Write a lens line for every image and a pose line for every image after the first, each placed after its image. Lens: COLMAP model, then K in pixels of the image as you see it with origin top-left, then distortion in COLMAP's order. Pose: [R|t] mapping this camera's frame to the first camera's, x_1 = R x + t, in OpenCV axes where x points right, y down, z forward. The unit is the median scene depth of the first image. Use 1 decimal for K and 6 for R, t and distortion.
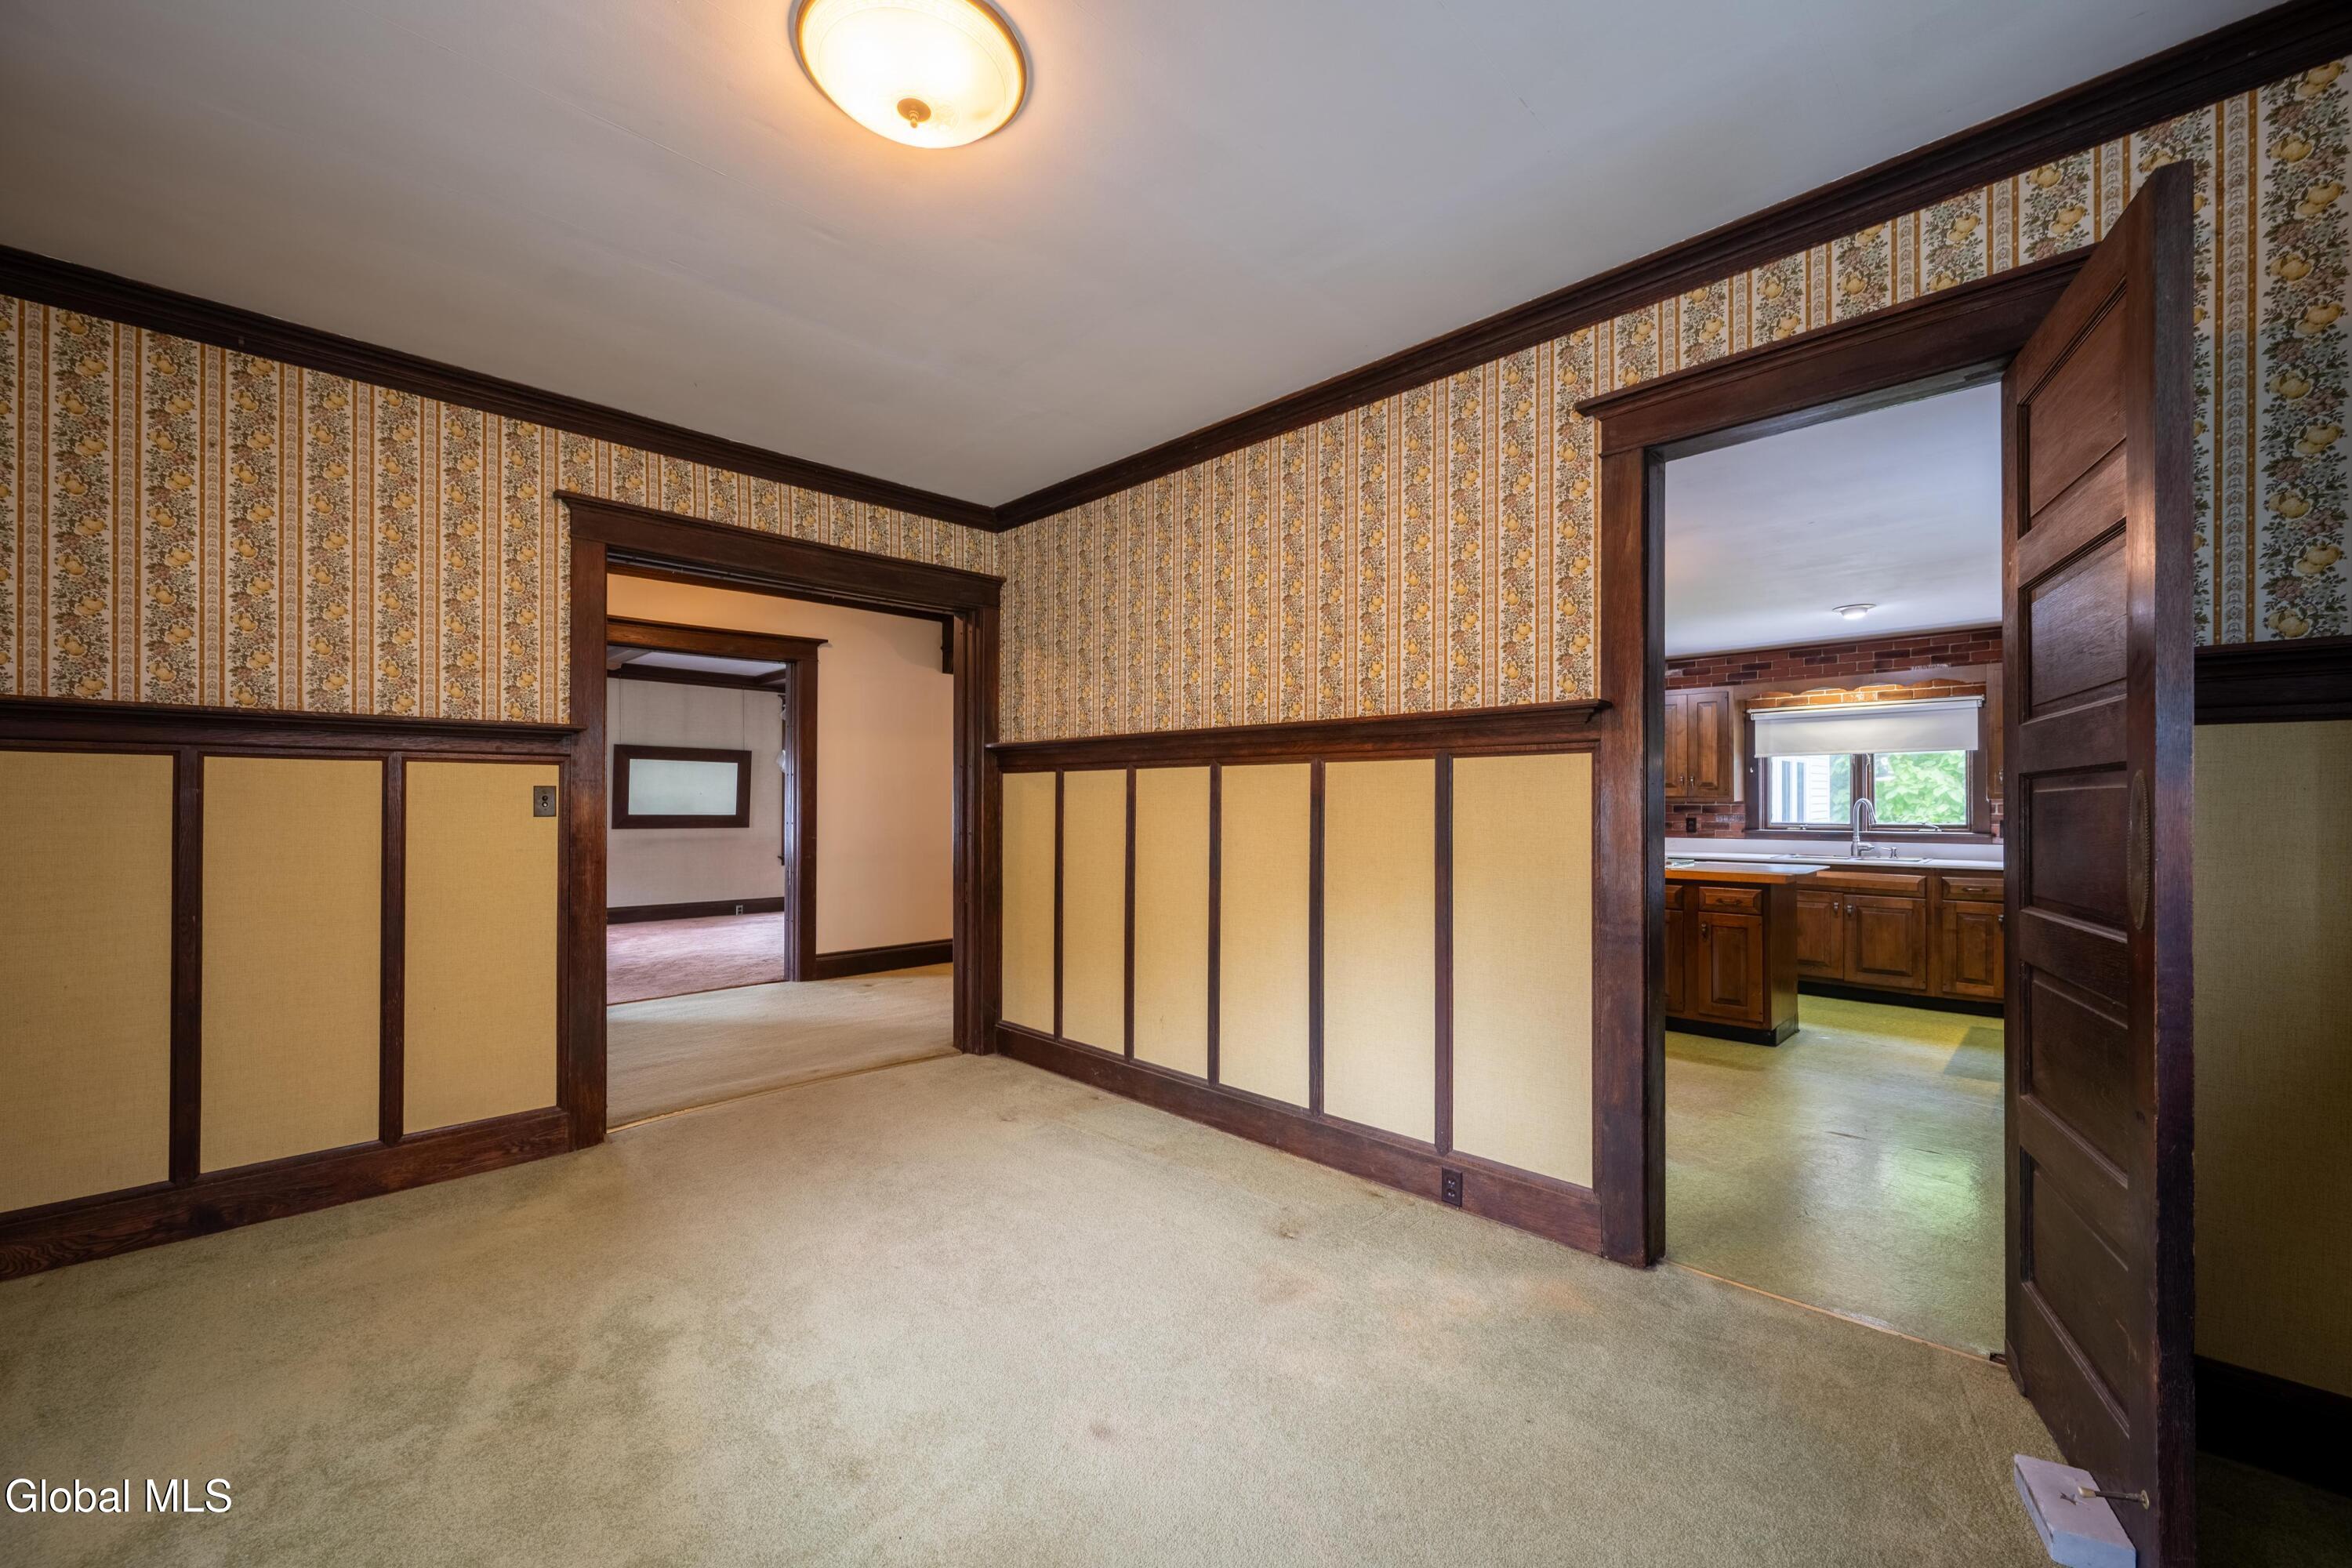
lens RADIAL K [[931.6, 0, 1184.4], [0, 931.6, 795.5], [0, 0, 1]] dist [-0.001894, -0.000210]
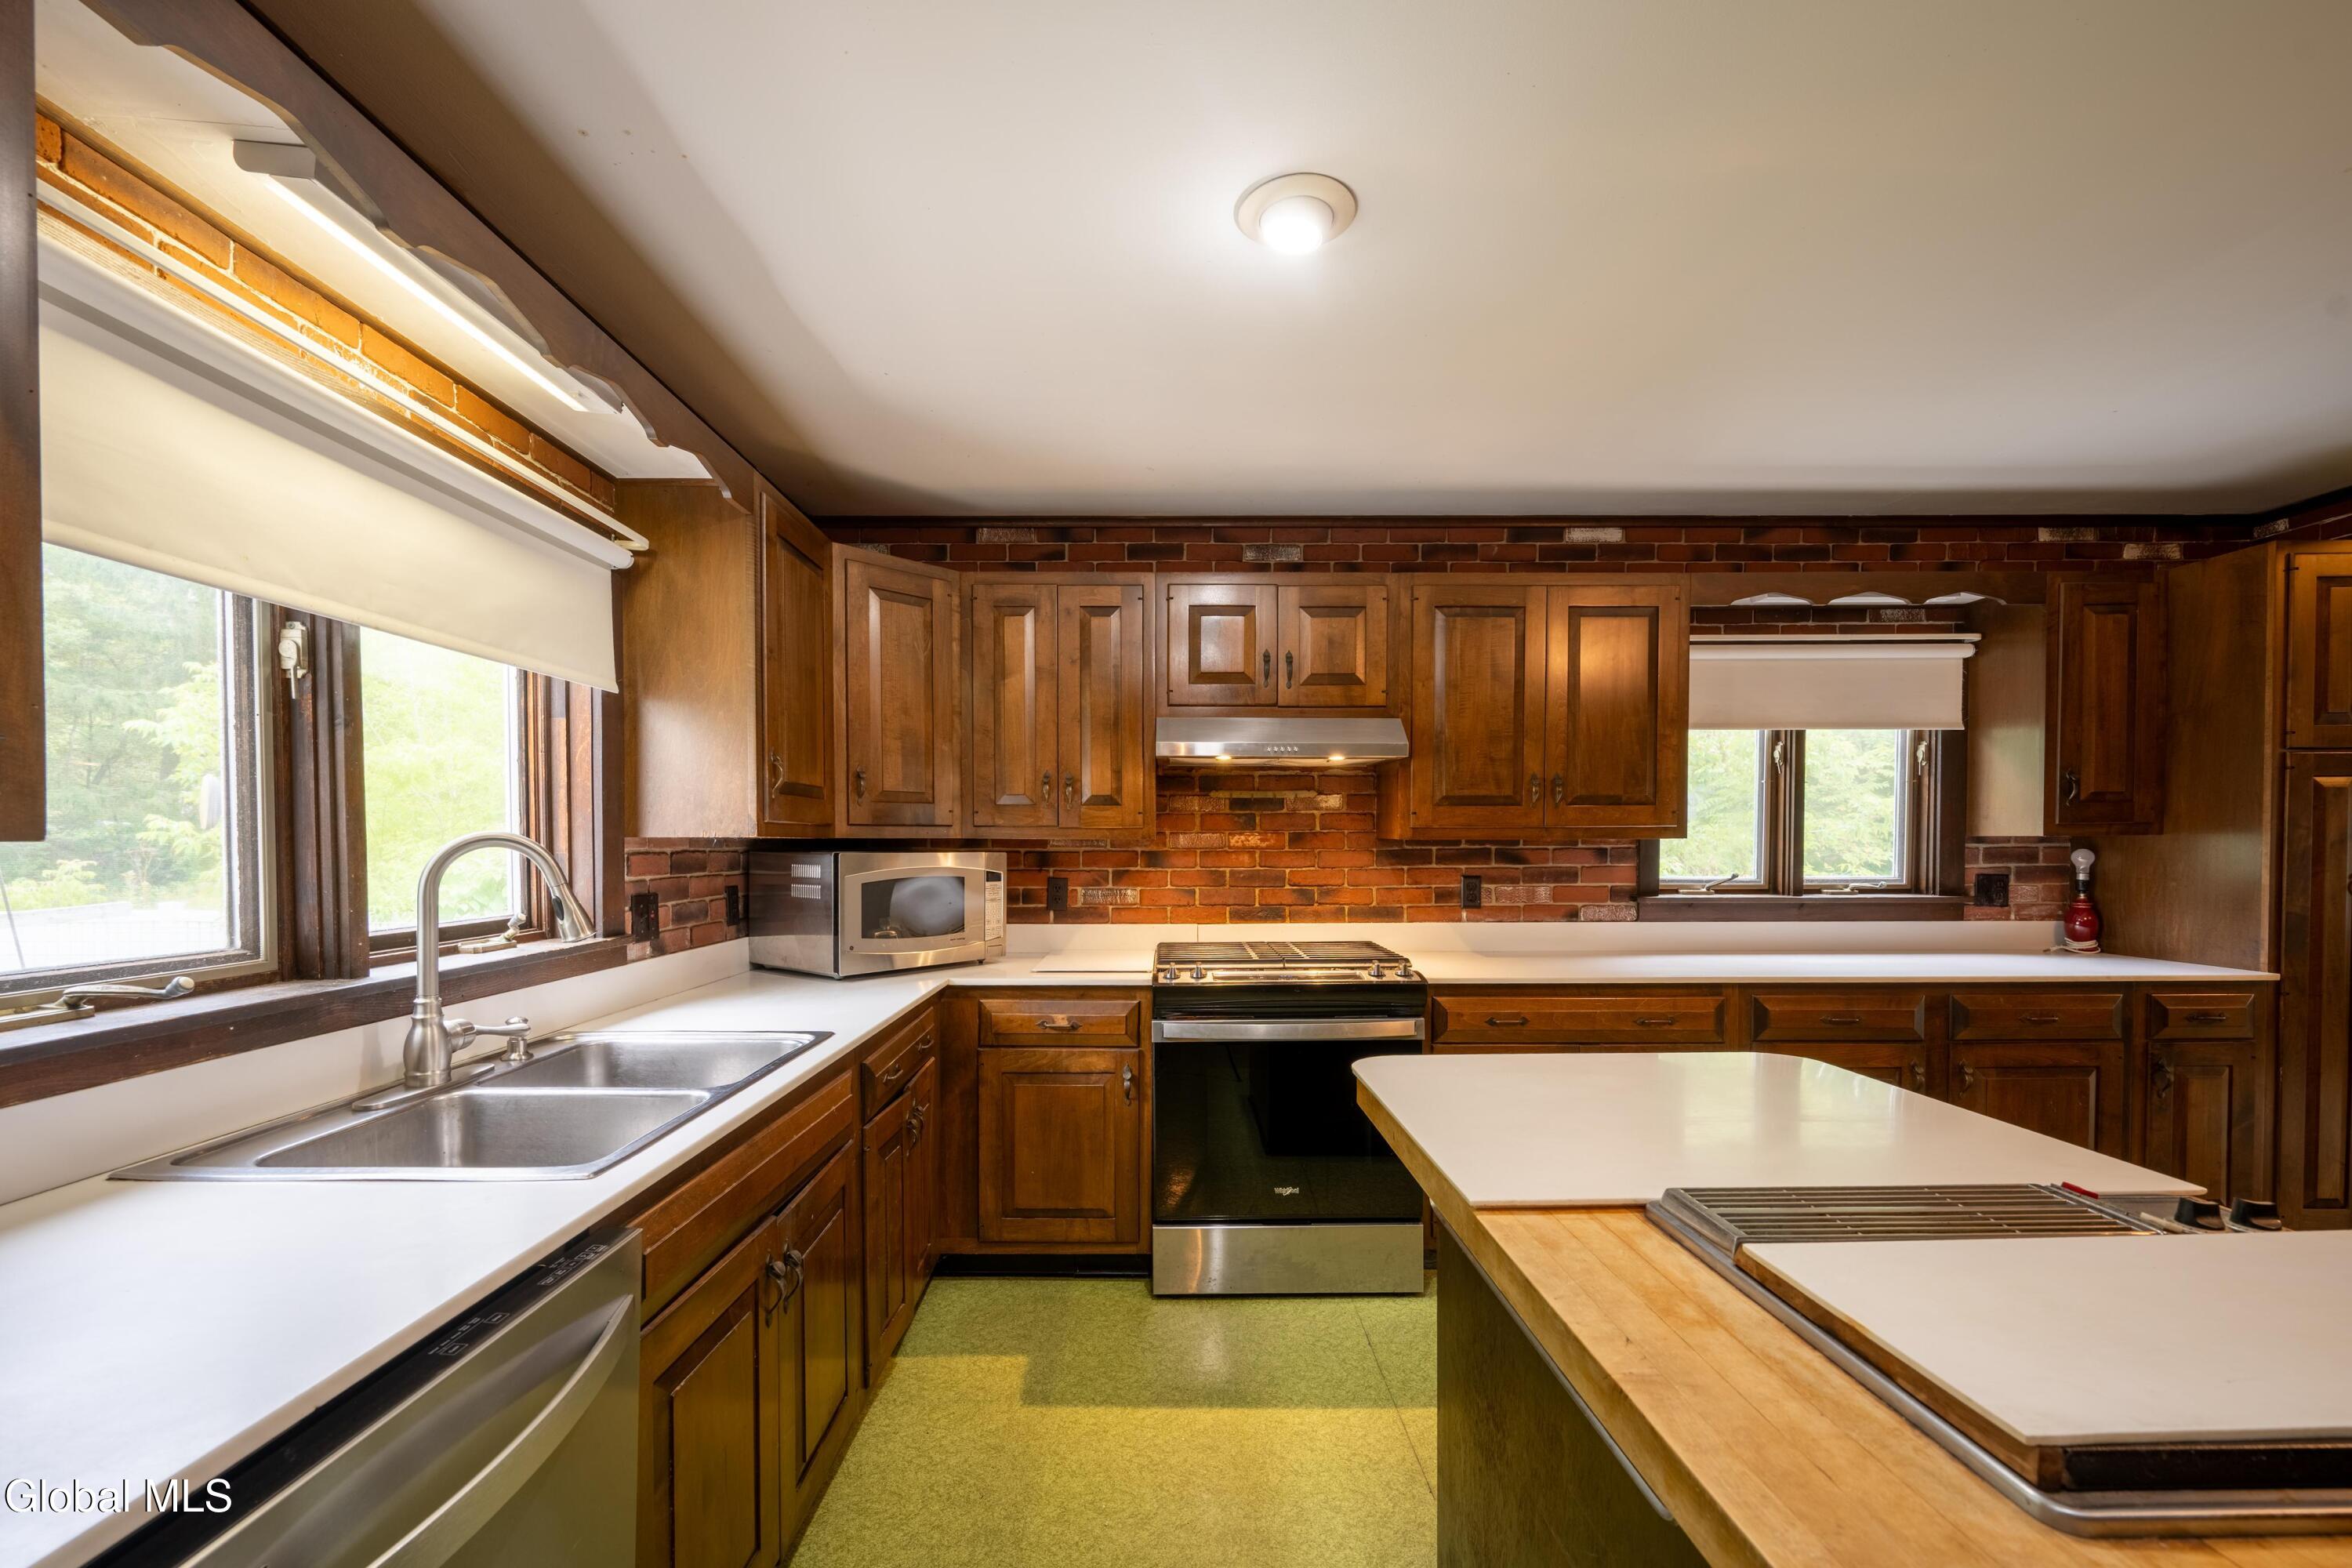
lens RADIAL K [[946.3, 0, 1181.4], [0, 946.3, 868.7], [0, 0, 1]] dist [-0.002185, -0.000307]
pose [[-0.707082, -0.015156, 0.706969, 0.410035], [-0.000298, 0.999777, 0.021135, 0.007297], [-0.707132, 0.014733, -0.706928, 0.982209]]
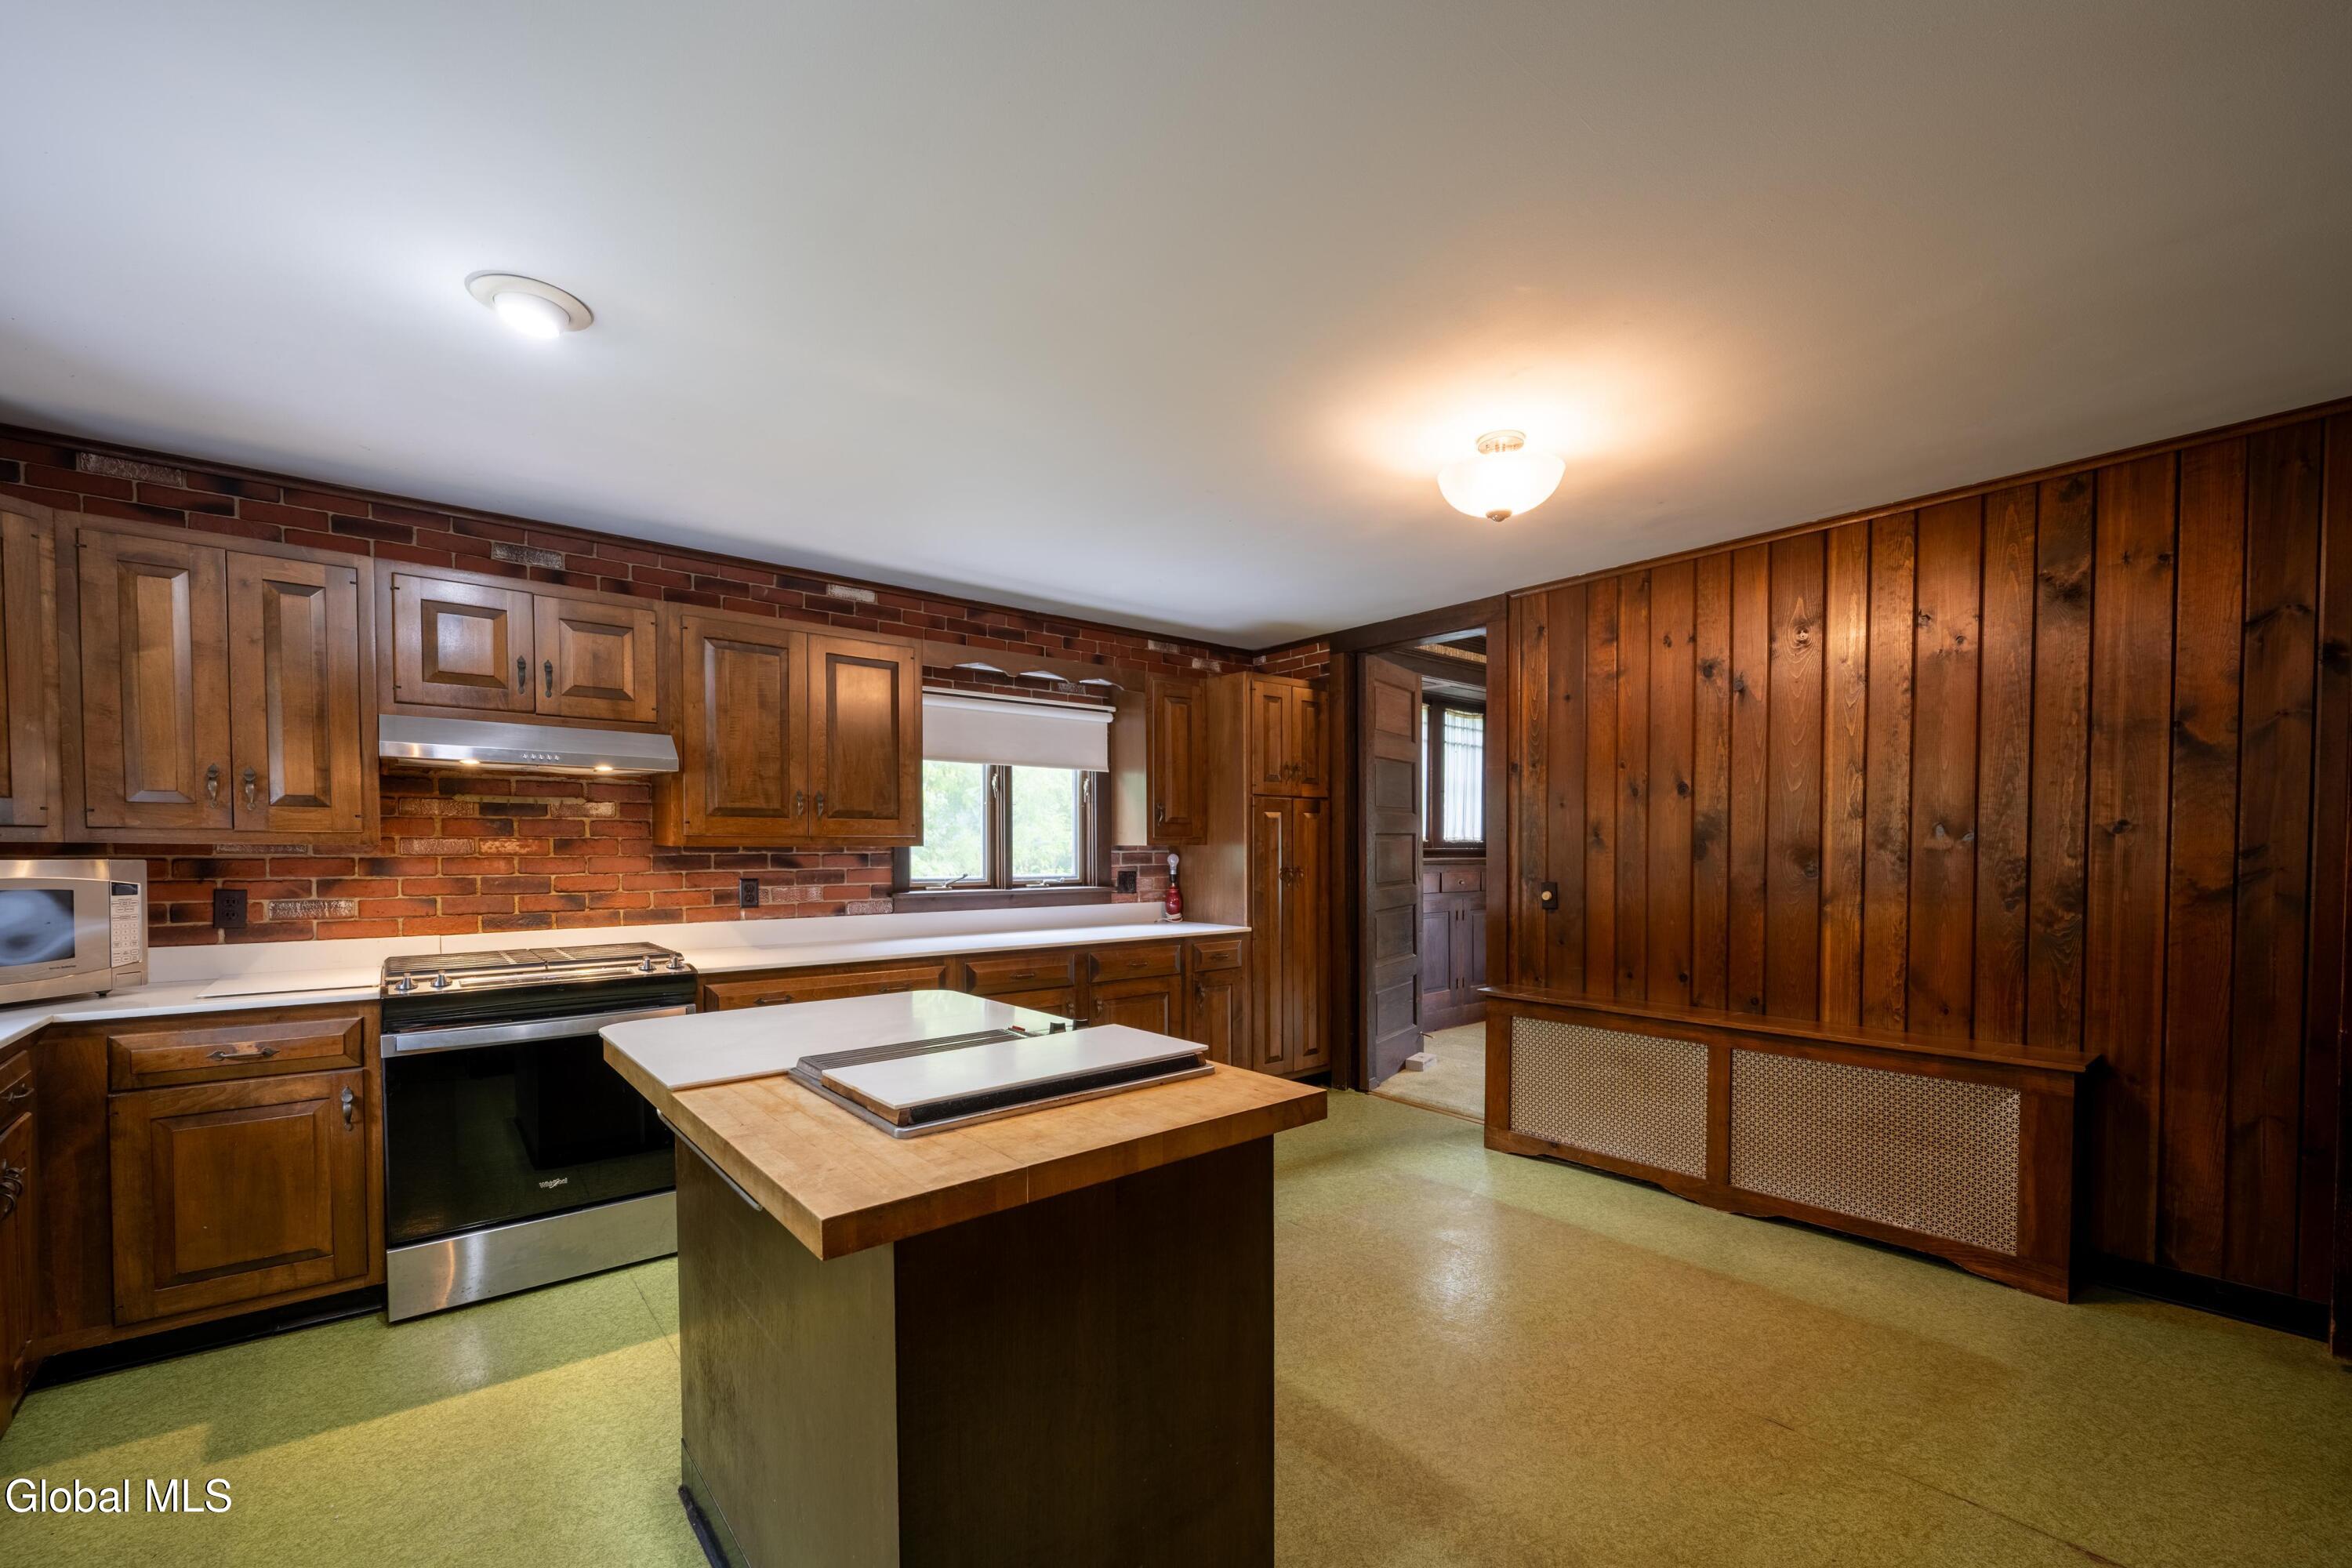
lens RADIAL K [[944.1, 0, 1182.9], [0, 944.1, 877.7], [0, 0, 1]] dist [-0.002292, -0.000164]
pose [[-0.994675, 0.000233, 0.103062, 0.342204], [0.002625, 0.999730, 0.023070, 0.008632], [-0.103029, 0.023218, -0.994407, 1.049798]]
